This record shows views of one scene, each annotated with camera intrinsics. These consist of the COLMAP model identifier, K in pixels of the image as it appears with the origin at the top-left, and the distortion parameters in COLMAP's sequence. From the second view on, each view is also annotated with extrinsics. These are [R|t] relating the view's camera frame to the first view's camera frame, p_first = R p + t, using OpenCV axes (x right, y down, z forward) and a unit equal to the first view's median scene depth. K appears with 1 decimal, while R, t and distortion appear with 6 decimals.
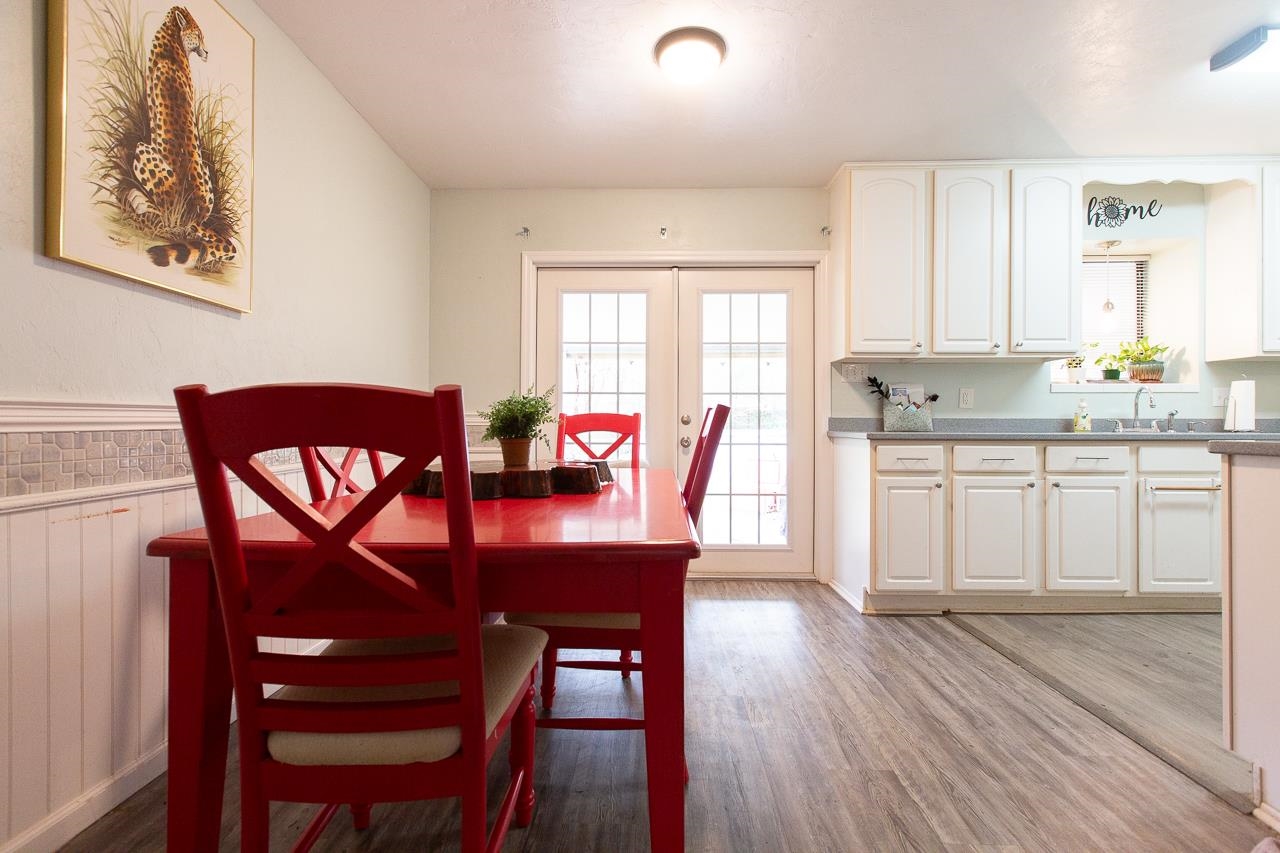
lens RADIAL K [[573.3, 0, 598.1], [0, 573.3, 427.2], [0, 0, 1]] dist [-0.021474, 0.002537]
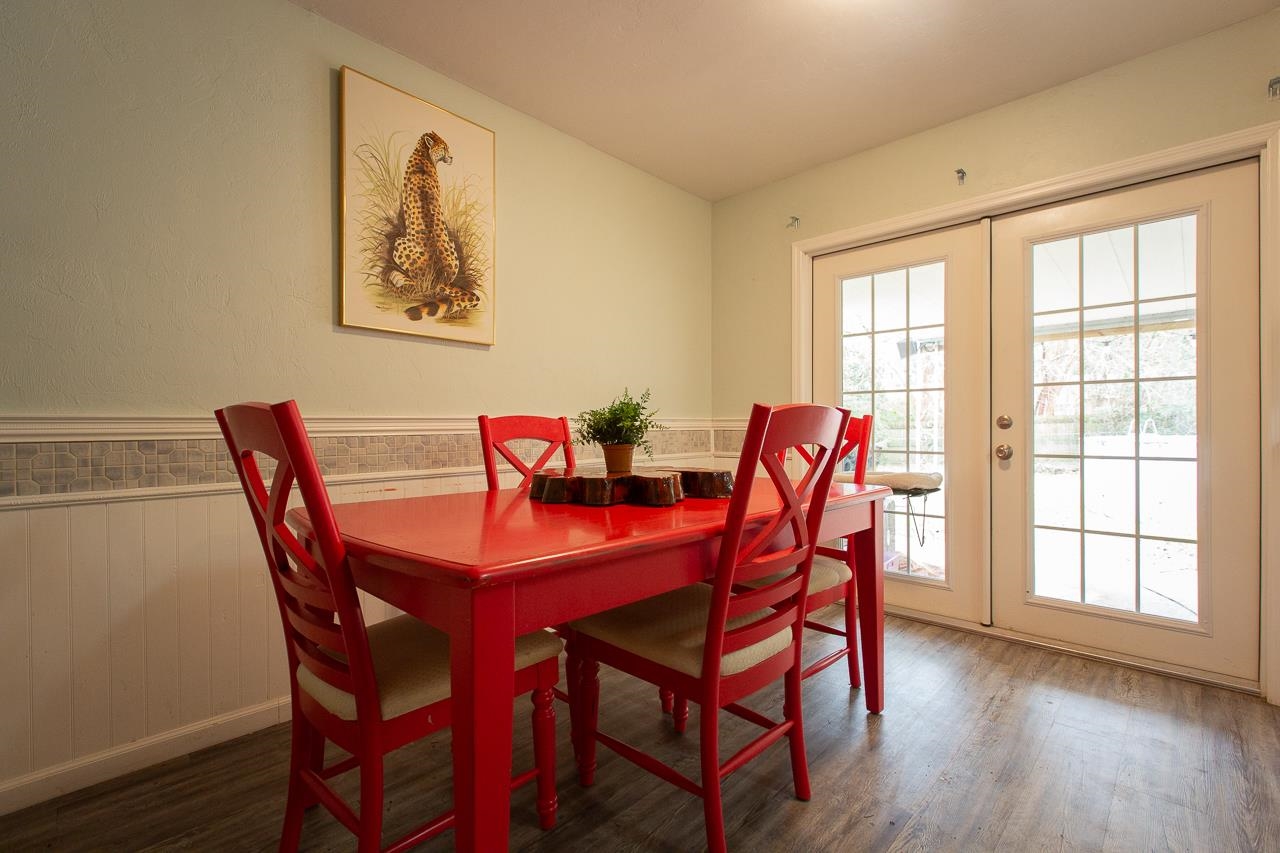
lens RADIAL K [[573.3, 0, 735.3], [0, 573.3, 436.8], [0, 0, 1]] dist [-0.021474, 0.002537]
pose [[0.743694, 0.000753, -0.668520, 0.768108], [0.001368, 0.999996, 0.002648, 0.005741], [0.668519, -0.002884, 0.743689, 0.460172]]
